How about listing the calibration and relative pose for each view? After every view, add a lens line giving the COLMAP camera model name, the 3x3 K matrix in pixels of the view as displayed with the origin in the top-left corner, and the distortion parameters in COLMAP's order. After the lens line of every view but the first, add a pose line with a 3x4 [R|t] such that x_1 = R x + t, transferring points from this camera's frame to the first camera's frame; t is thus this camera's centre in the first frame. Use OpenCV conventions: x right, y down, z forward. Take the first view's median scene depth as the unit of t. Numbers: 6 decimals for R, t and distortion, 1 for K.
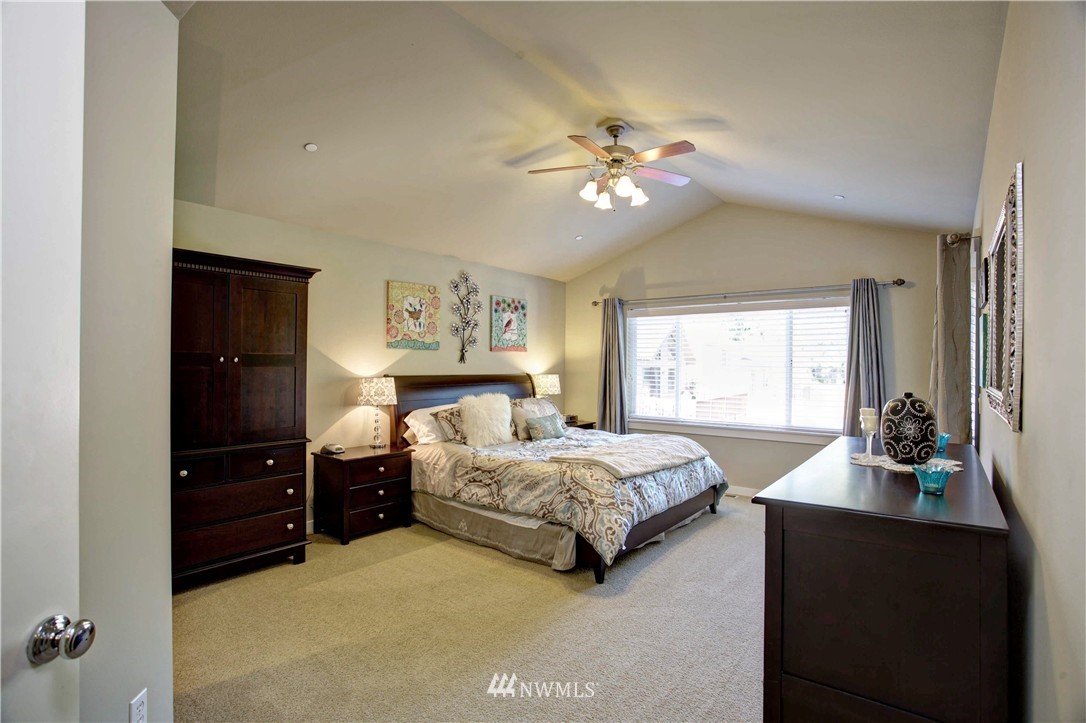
lens RADIAL K [[528.3, 0, 537.5], [0, 528.3, 365.2], [0, 0, 1]] dist [-0.039178, 0.005102]
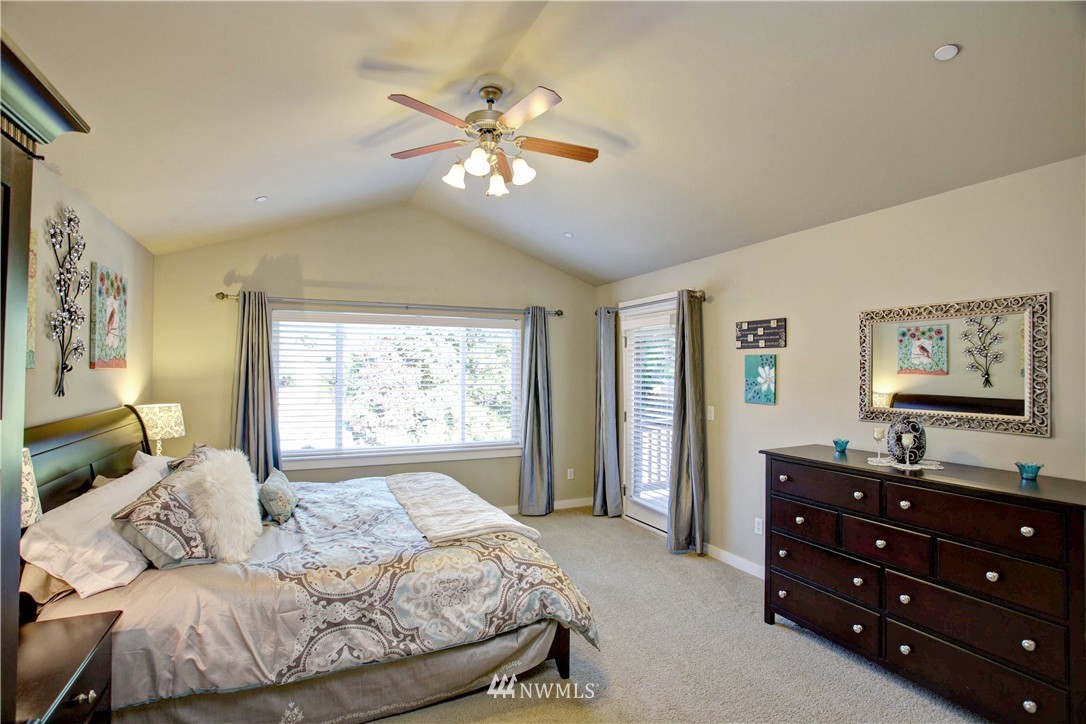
lens RADIAL K [[528.3, 0, 537.9], [0, 528.3, 360.4], [0, 0, 1]] dist [-0.039178, 0.005102]
pose [[0.486917, 0.012547, 0.873358, -0.317772], [0.001632, 0.999882, -0.015274, -0.026201], [-0.873447, 0.008862, 0.486839, 0.366488]]
